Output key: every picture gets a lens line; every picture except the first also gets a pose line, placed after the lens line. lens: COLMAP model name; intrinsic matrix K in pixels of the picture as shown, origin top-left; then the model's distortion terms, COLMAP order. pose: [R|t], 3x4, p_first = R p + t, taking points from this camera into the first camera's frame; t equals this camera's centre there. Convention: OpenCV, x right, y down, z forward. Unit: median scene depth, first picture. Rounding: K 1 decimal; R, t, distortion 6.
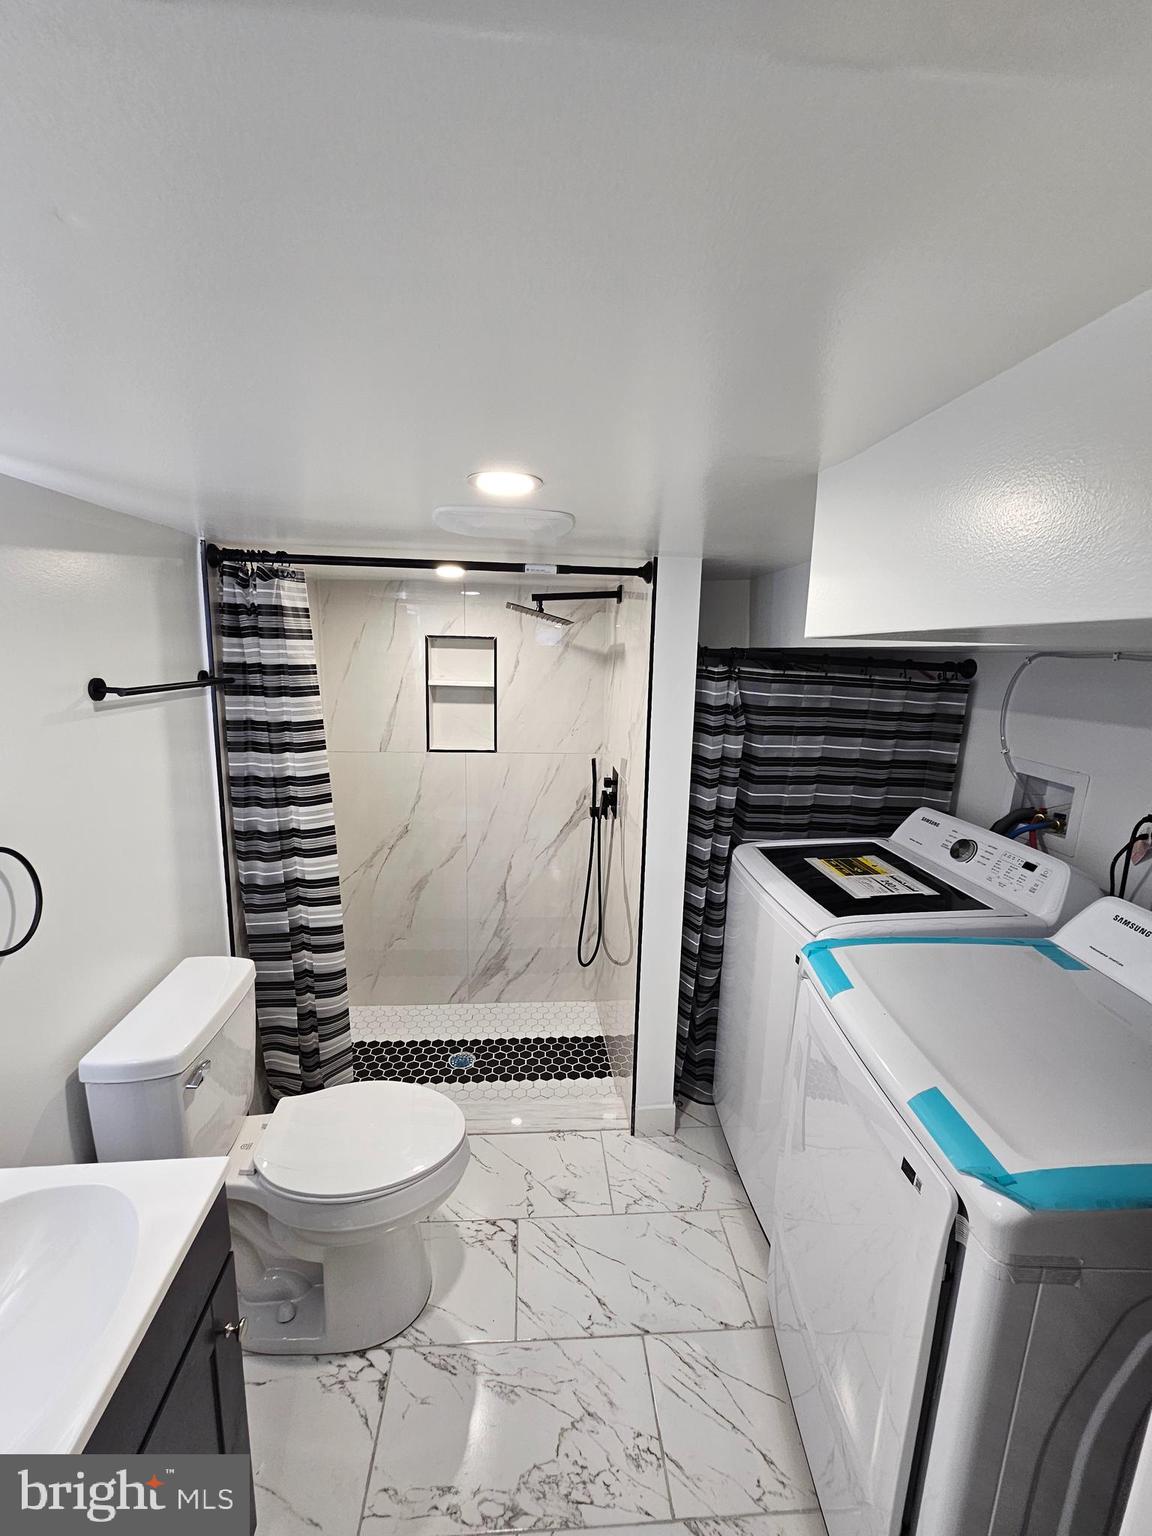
lens RADIAL K [[632.2, 0, 572.1], [0, 632.2, 761.8], [0, 0, 1]] dist [-0.003545, 0.000345]
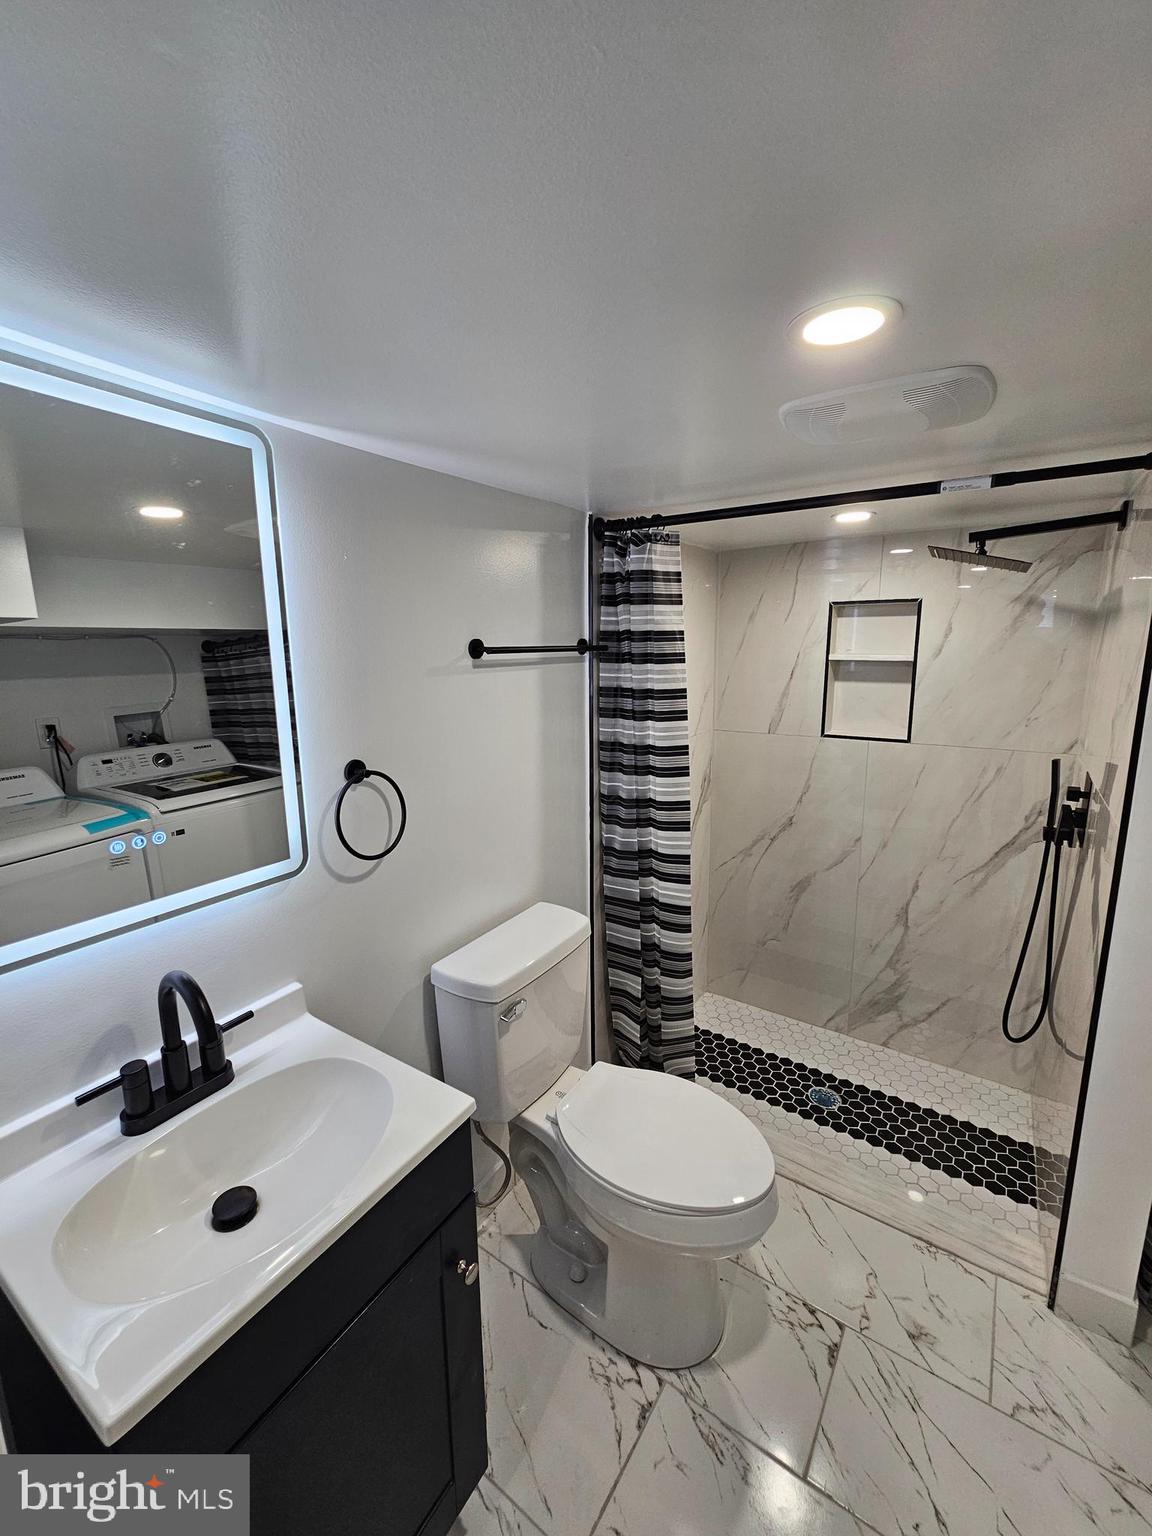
lens RADIAL K [[632.2, 0, 572.1], [0, 632.2, 761.8], [0, 0, 1]] dist [-0.003545, 0.000345]
pose [[0.776899, 0.084287, -0.623958, 0.076104], [-0.080206, 0.996174, 0.034701, 0.023762], [0.624496, 0.023086, 0.780687, 0.149603]]
